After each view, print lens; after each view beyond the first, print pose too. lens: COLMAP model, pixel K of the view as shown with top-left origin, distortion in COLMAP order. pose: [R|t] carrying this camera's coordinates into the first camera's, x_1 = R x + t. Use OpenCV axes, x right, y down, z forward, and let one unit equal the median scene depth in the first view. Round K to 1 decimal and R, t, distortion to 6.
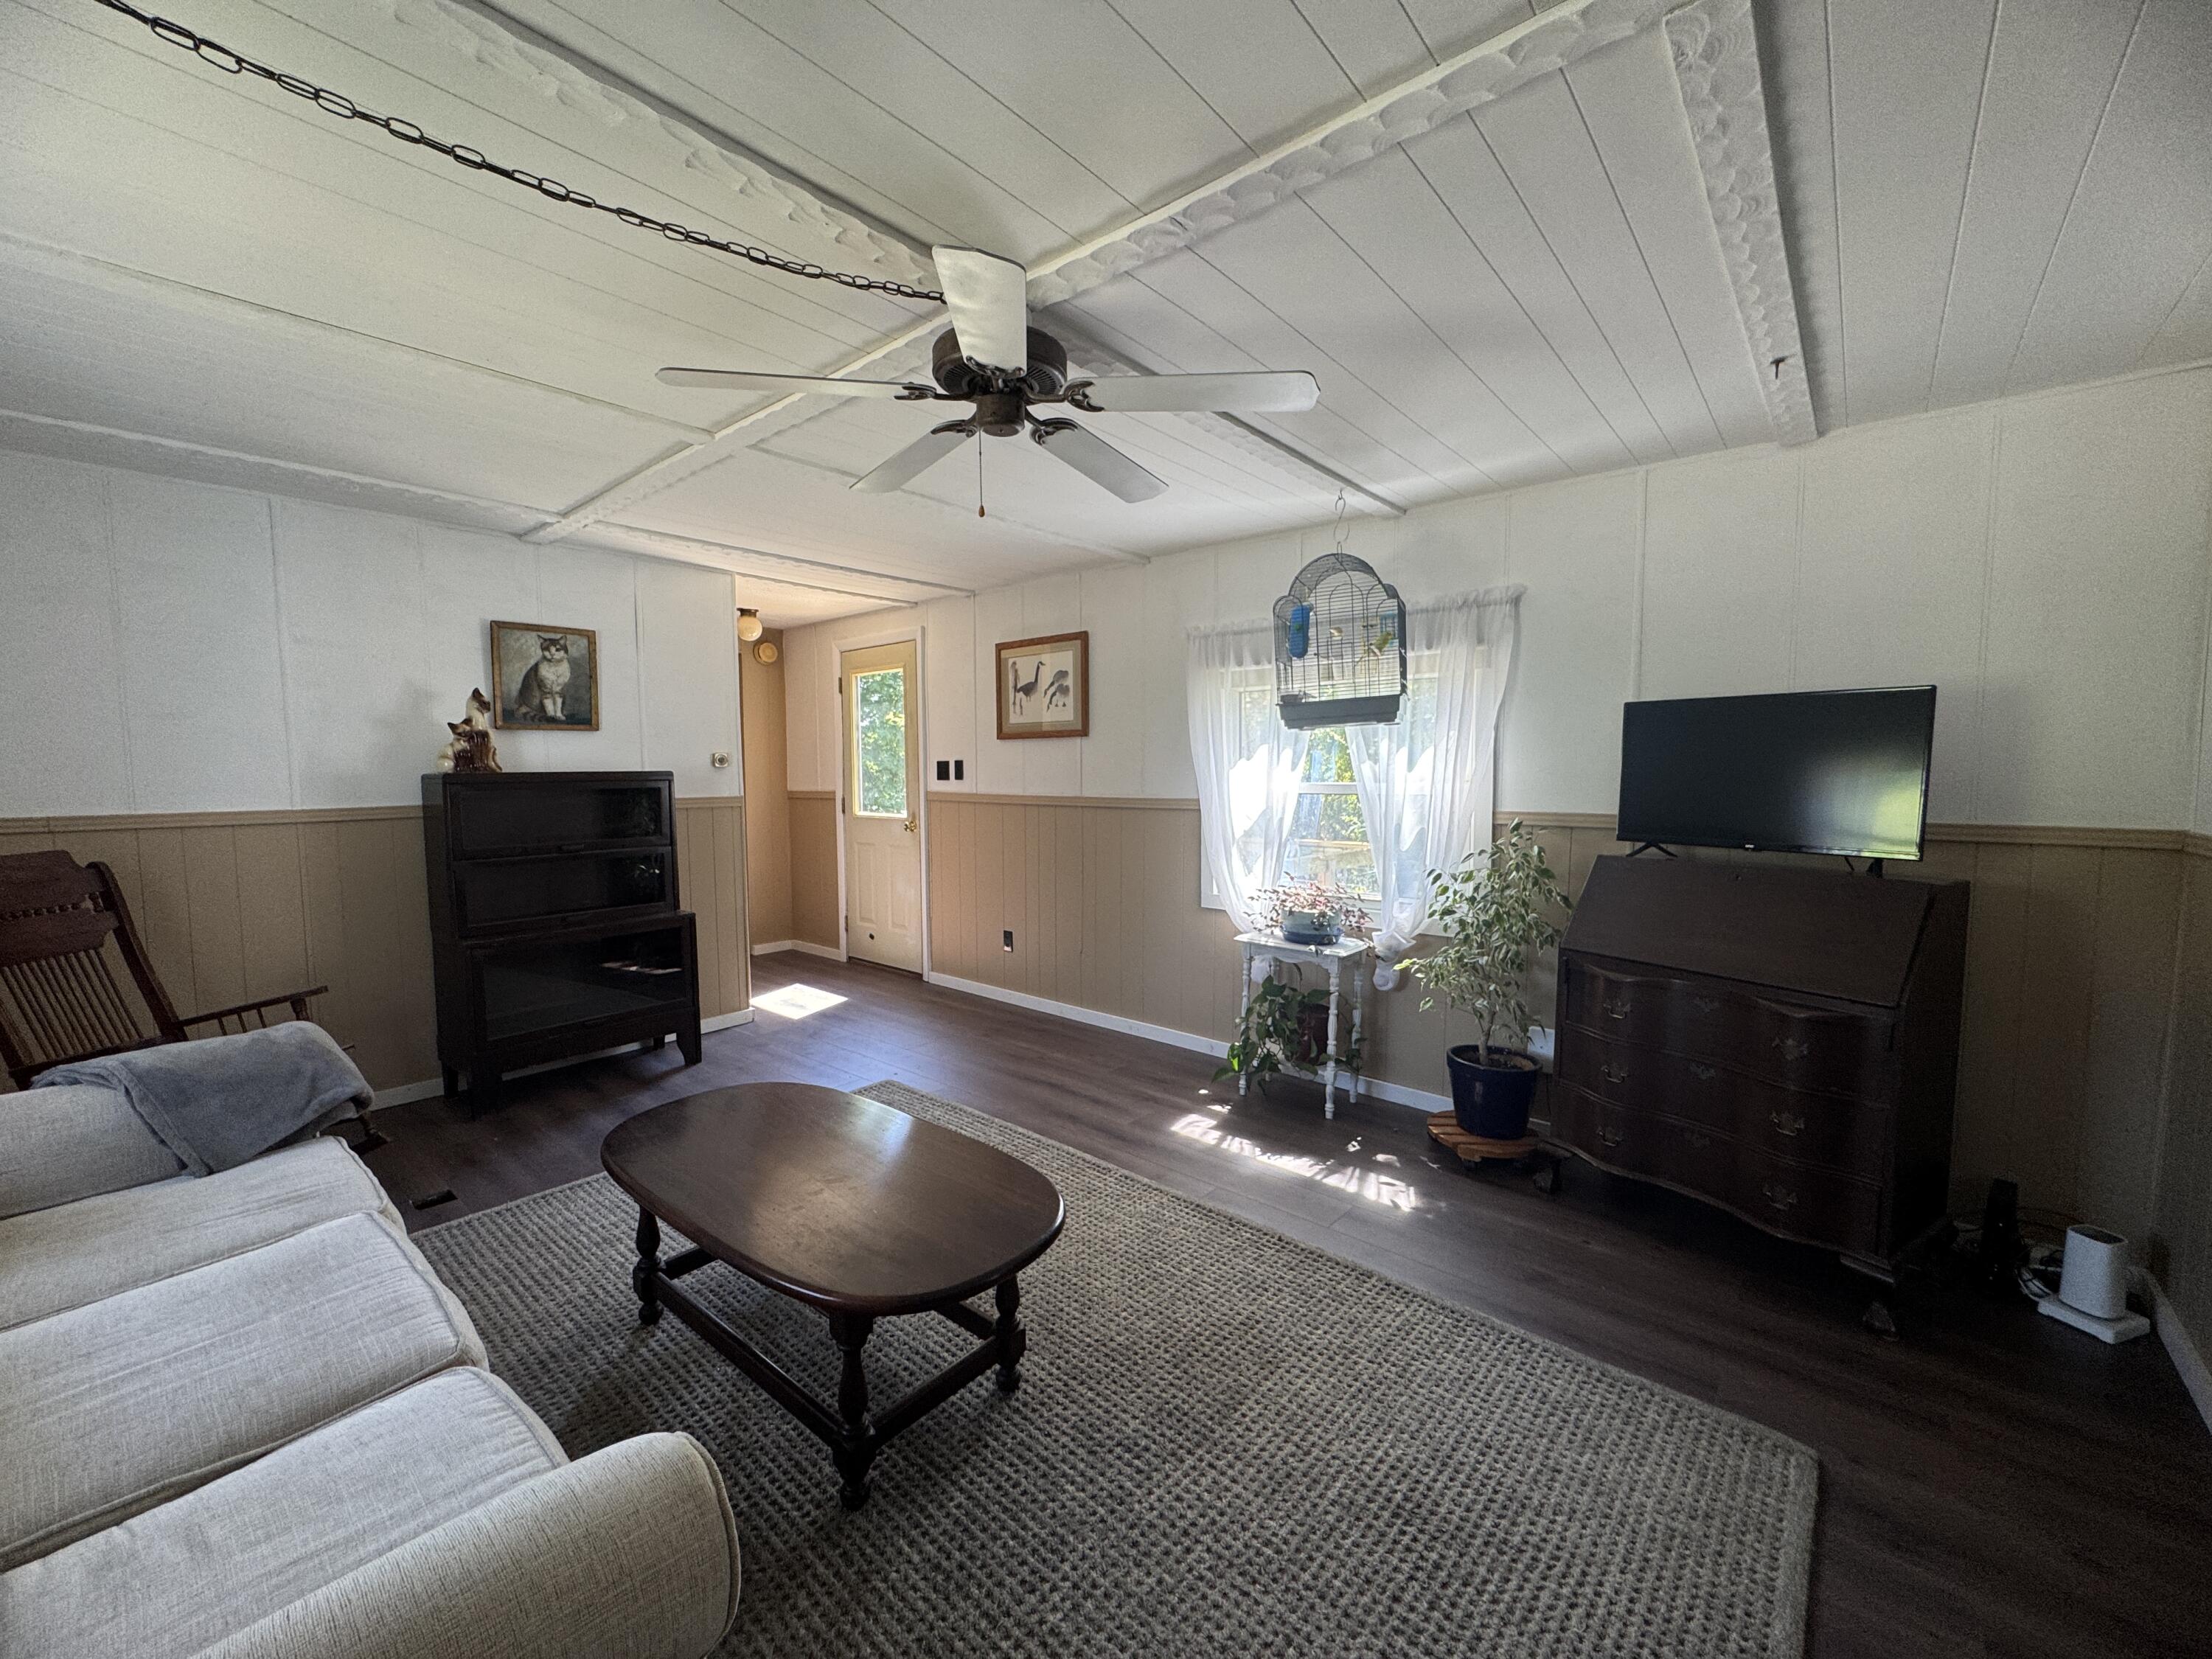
lens RADIAL K [[881.9, 0, 1104.2], [0, 881.9, 831.9], [0, 0, 1]] dist [-0.004819, 0.000802]
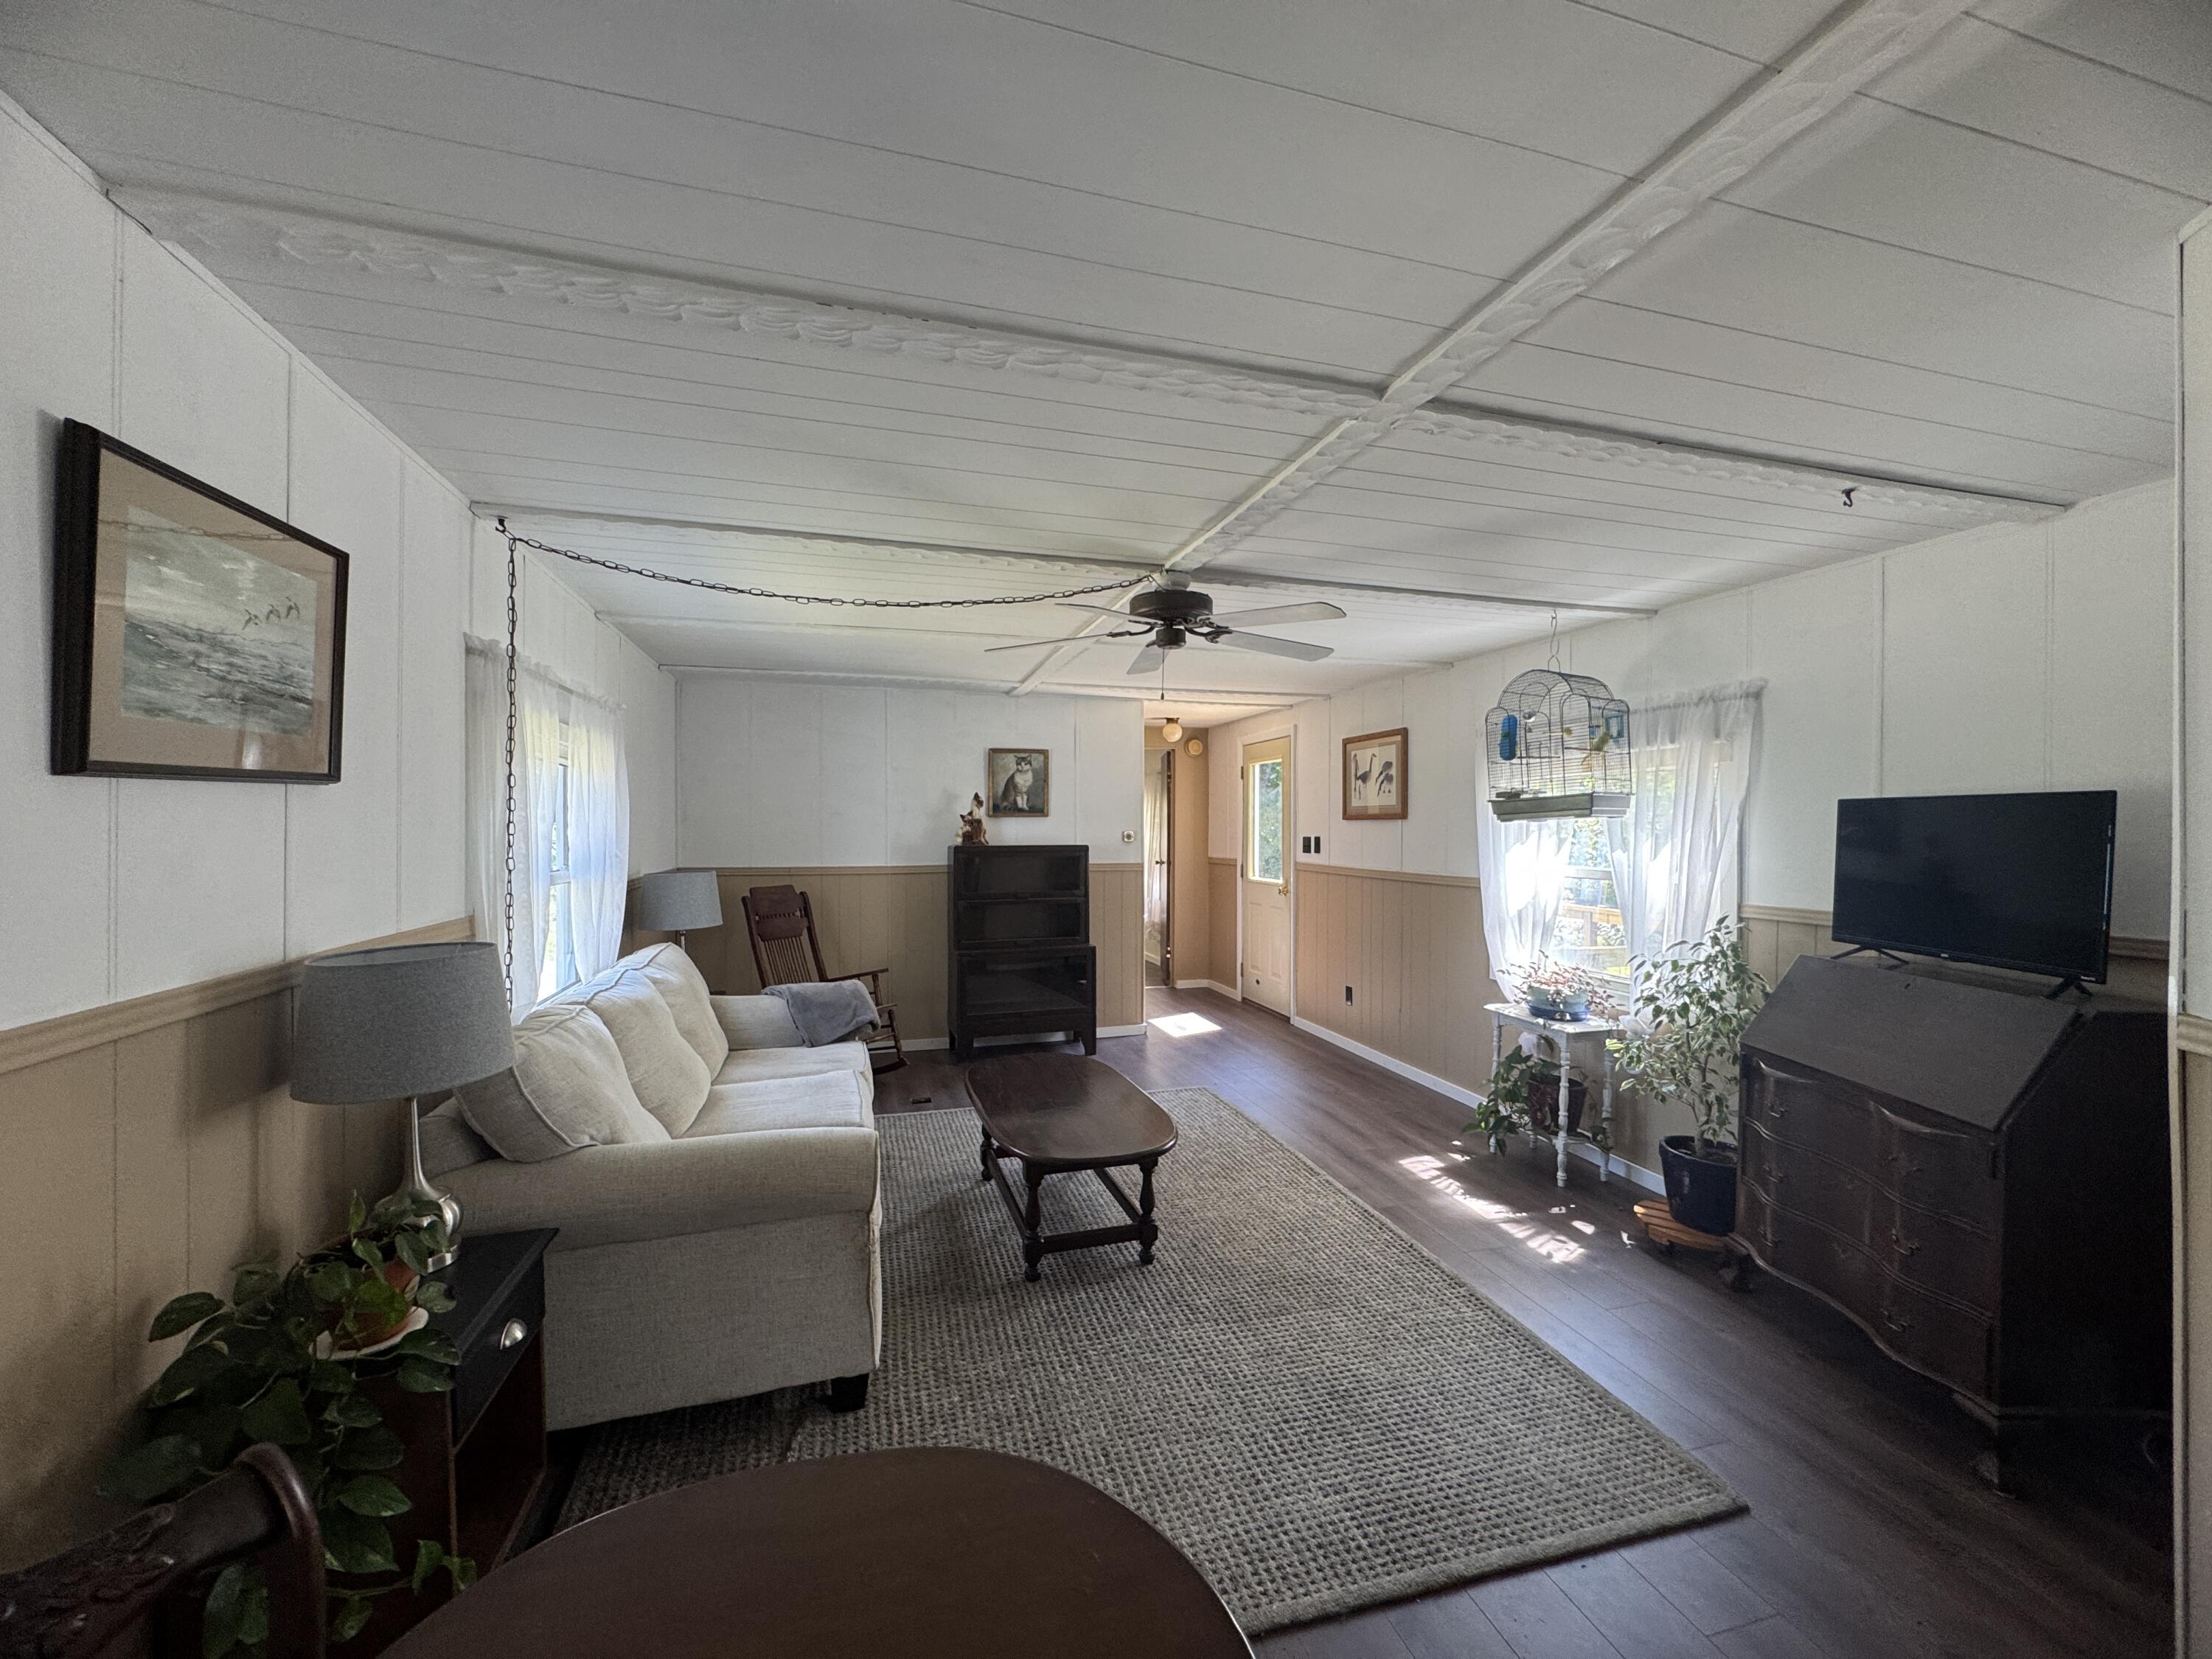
lens RADIAL K [[881.9, 0, 1105.1], [0, 881.9, 830.1], [0, 0, 1]] dist [-0.004819, 0.000802]
pose [[0.837299, 0.007566, -0.546693, 0.368924], [-0.045069, 0.997456, -0.055221, -0.018539], [0.544885, 0.070875, 0.835510, -0.210271]]
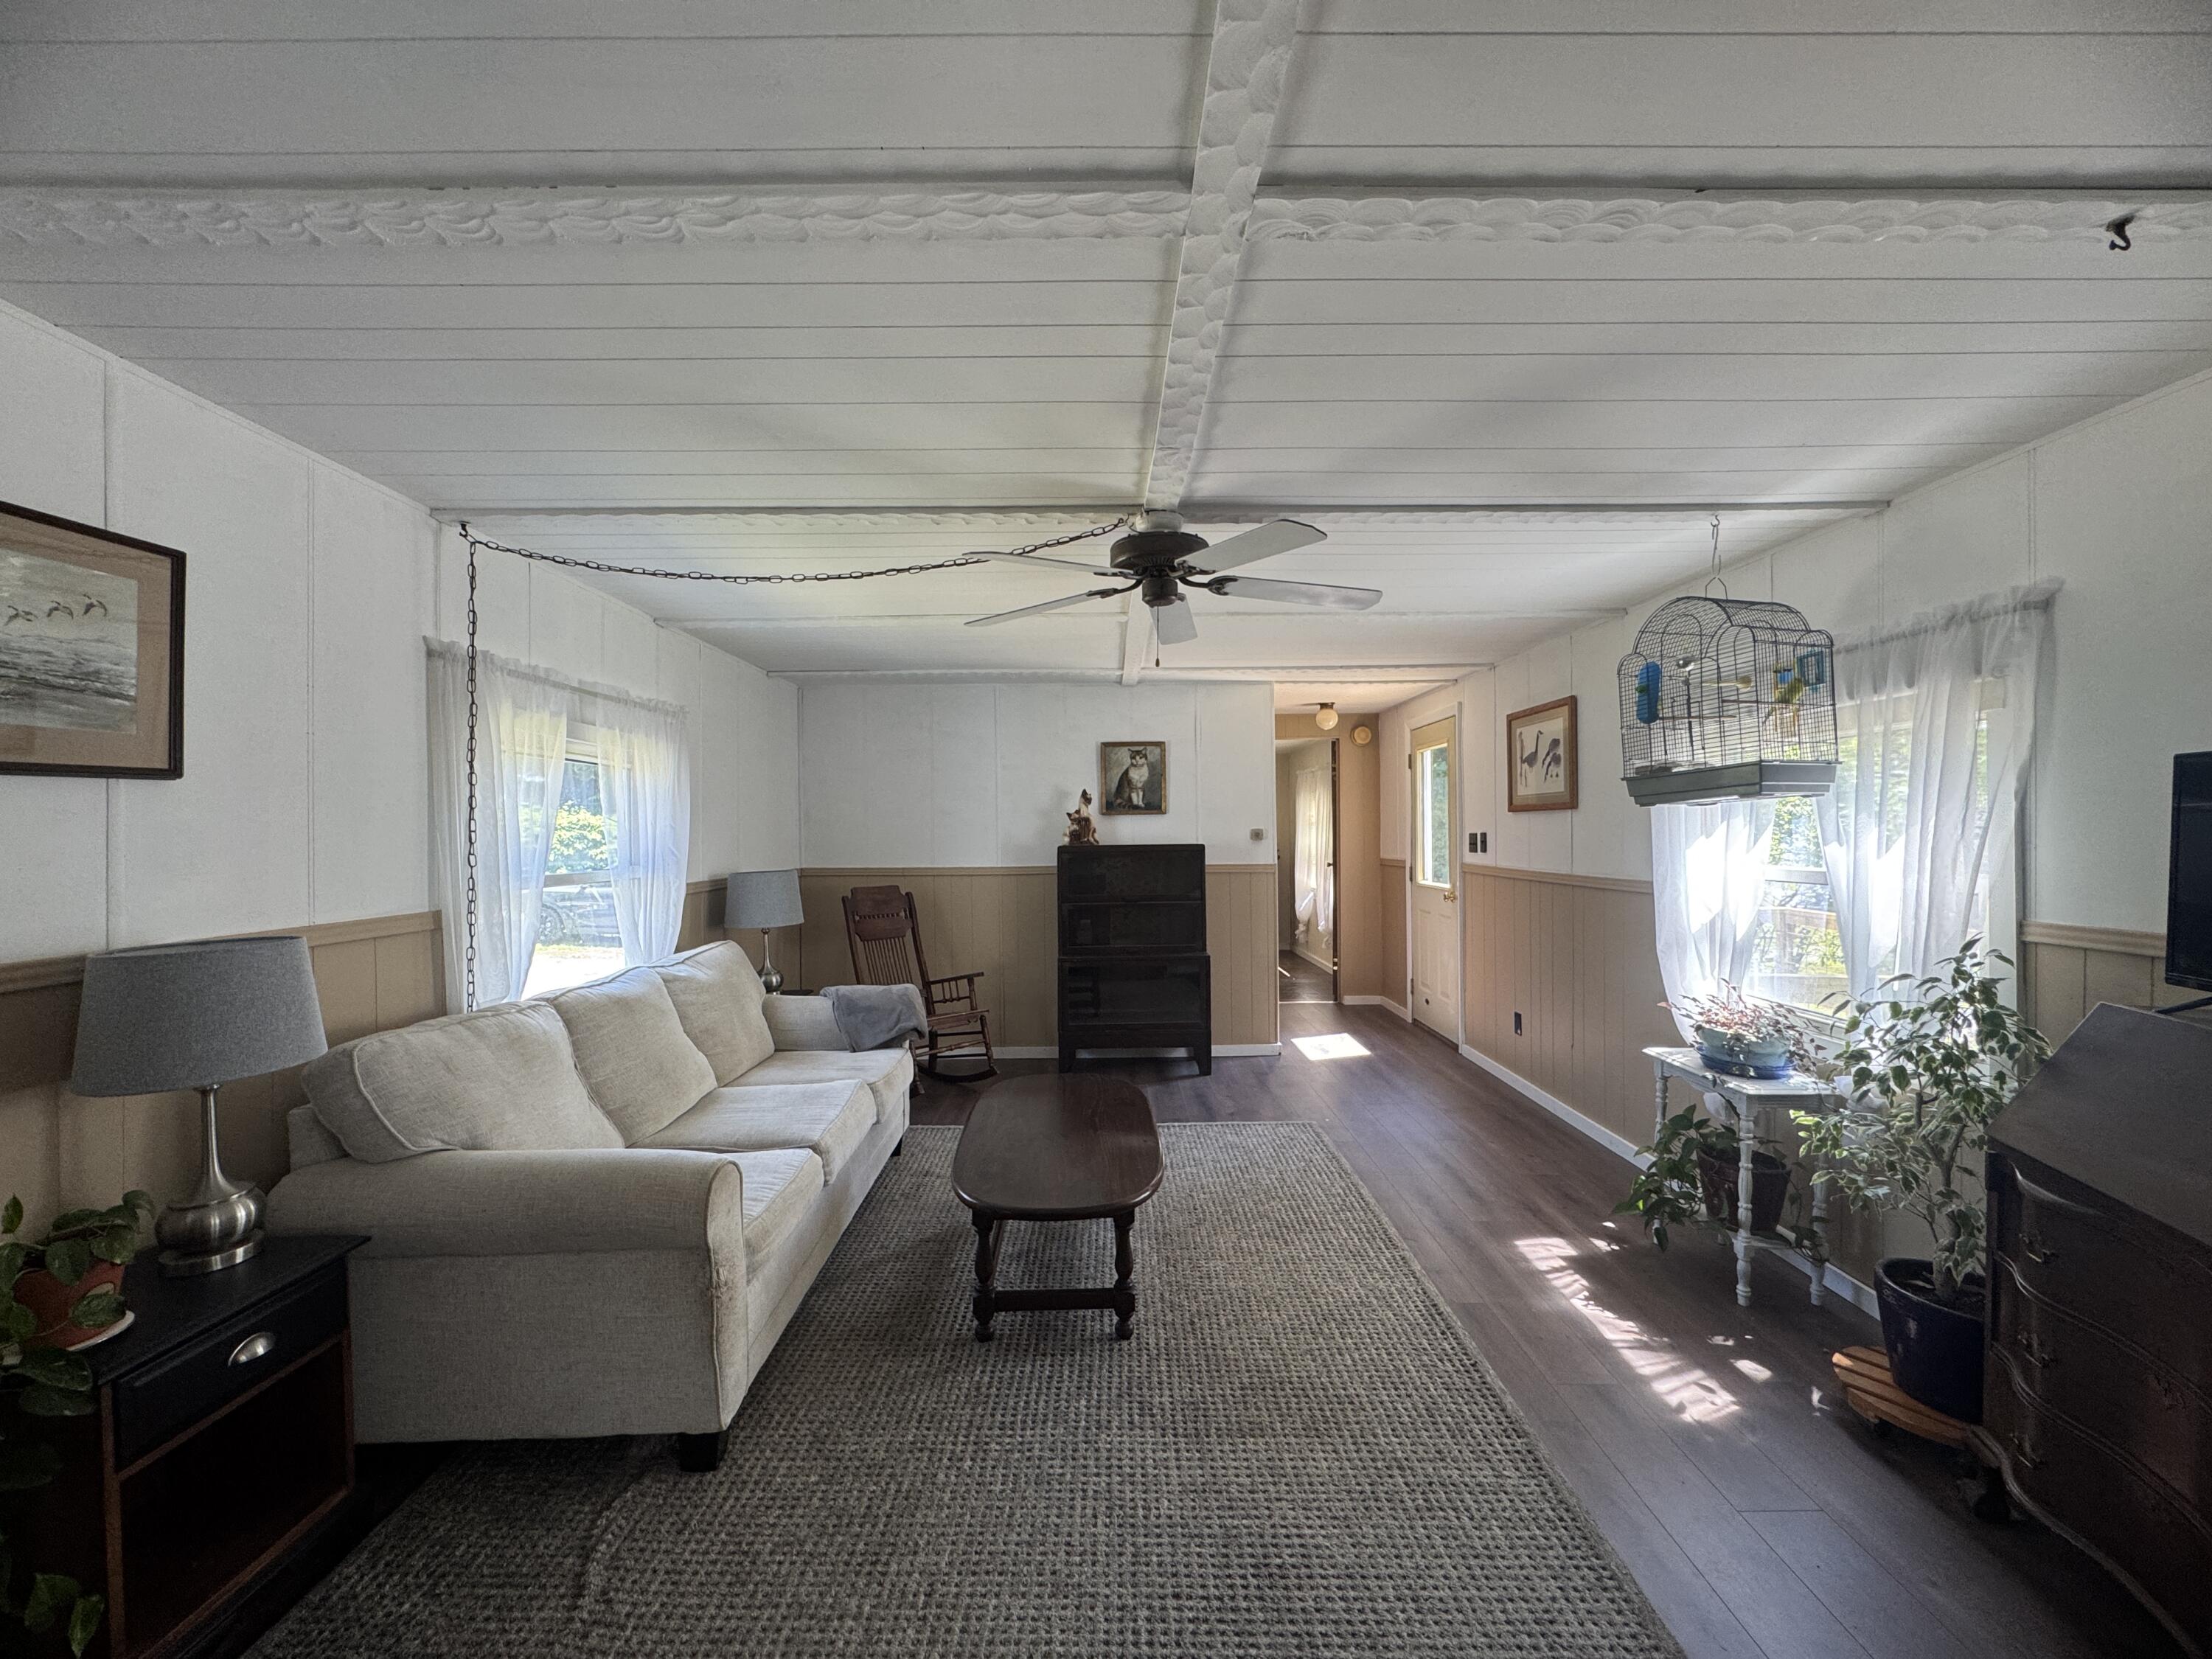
lens RADIAL K [[881.9, 0, 1105.5], [0, 881.9, 830.3], [0, 0, 1]] dist [-0.004819, 0.000802]
pose [[0.653694, -0.002794, -0.756754, 0.471105], [-0.049315, 0.997710, -0.046283, -0.025869], [0.755151, 0.067575, 0.652059, 0.048883]]
